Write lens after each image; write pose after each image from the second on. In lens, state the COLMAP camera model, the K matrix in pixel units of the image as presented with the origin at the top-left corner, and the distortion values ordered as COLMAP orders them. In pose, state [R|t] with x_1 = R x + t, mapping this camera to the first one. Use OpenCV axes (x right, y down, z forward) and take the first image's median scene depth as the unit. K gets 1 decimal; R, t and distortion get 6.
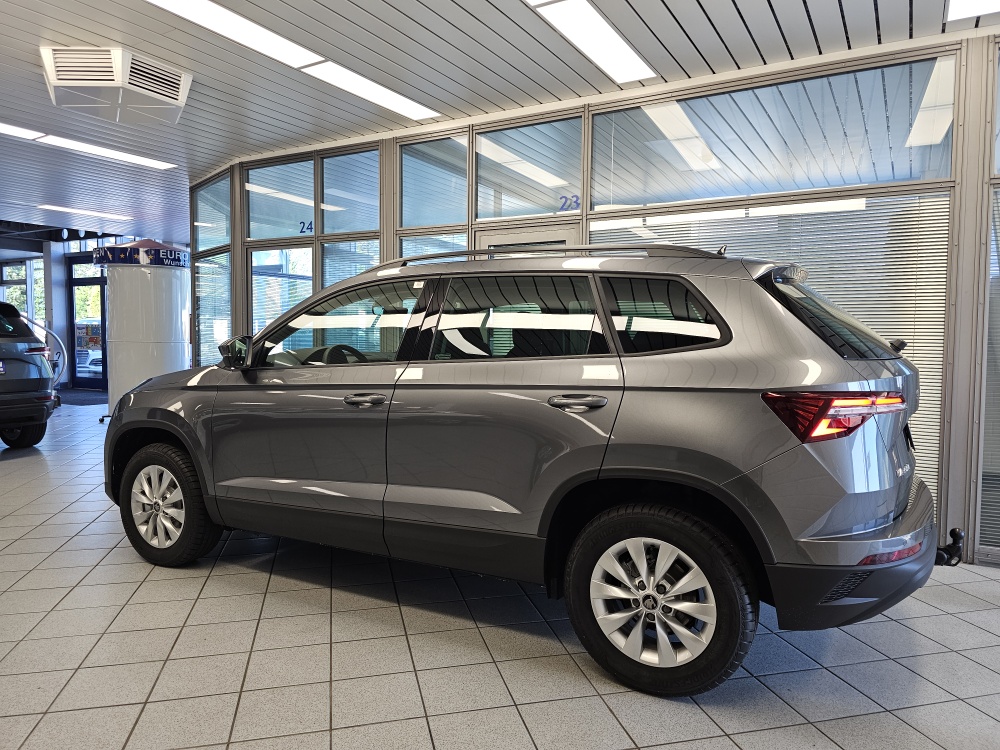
lens RADIAL K [[690.9, 0, 495.7], [0, 690.9, 375.0], [0, 0, 1]] dist [0.070180, -0.063647]
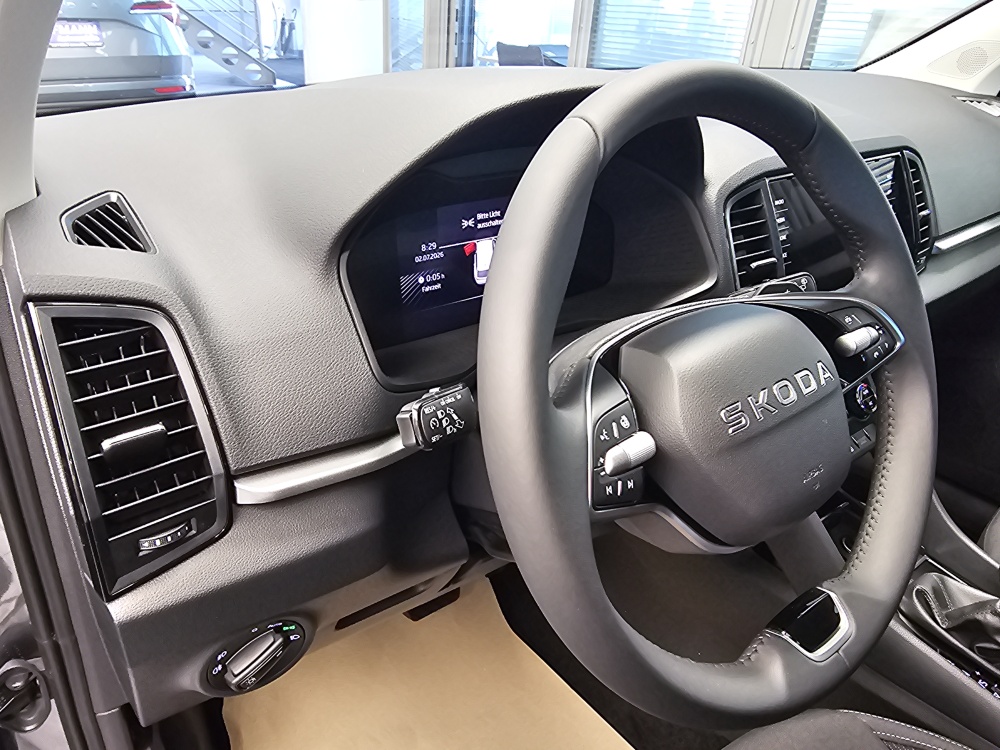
lens RADIAL K [[710.3, 0, 498.1], [0, 710.3, 370.0], [0, 0, 1]] dist [-0.001310, -0.004665]
pose [[0.927475, 0.201791, -0.314754, -0.099517], [-0.054722, 0.906046, 0.419626, -0.021893], [0.369858, -0.371969, 0.851378, 0.421313]]
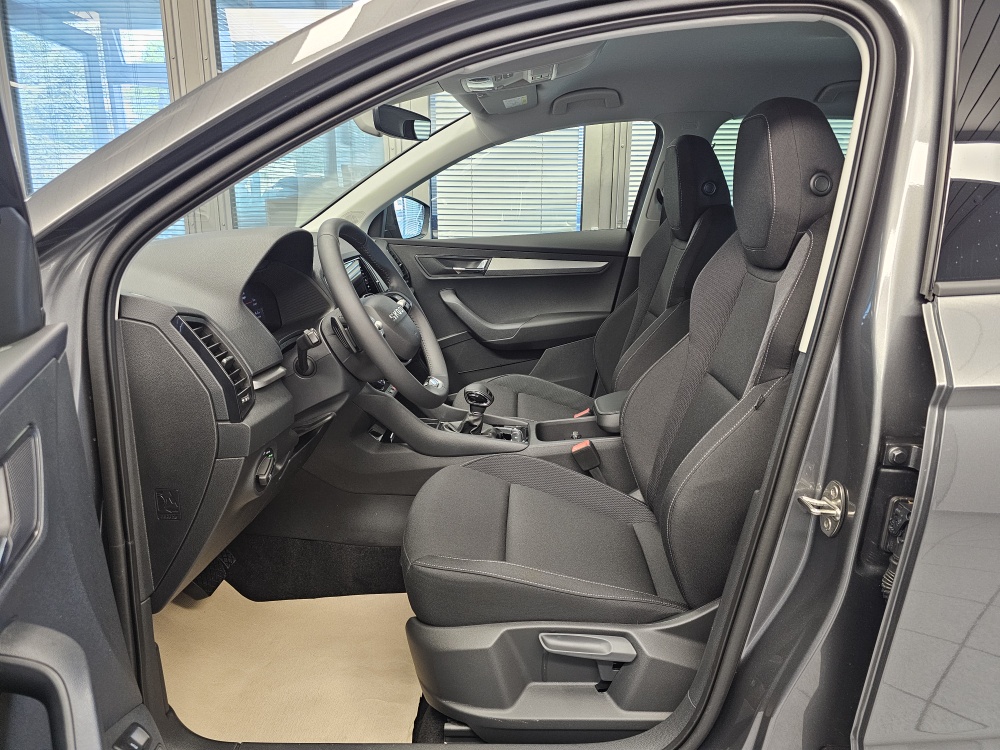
lens RADIAL K [[663.3, 0, 512.5], [0, 663.3, 356.0], [0, 0, 1]] dist [0.031795, -0.053949]
pose [[0.871006, -0.122492, 0.475757, -0.146913], [0.042491, 0.983572, 0.175446, -0.015493], [-0.489432, -0.132600, 0.861901, 0.329759]]
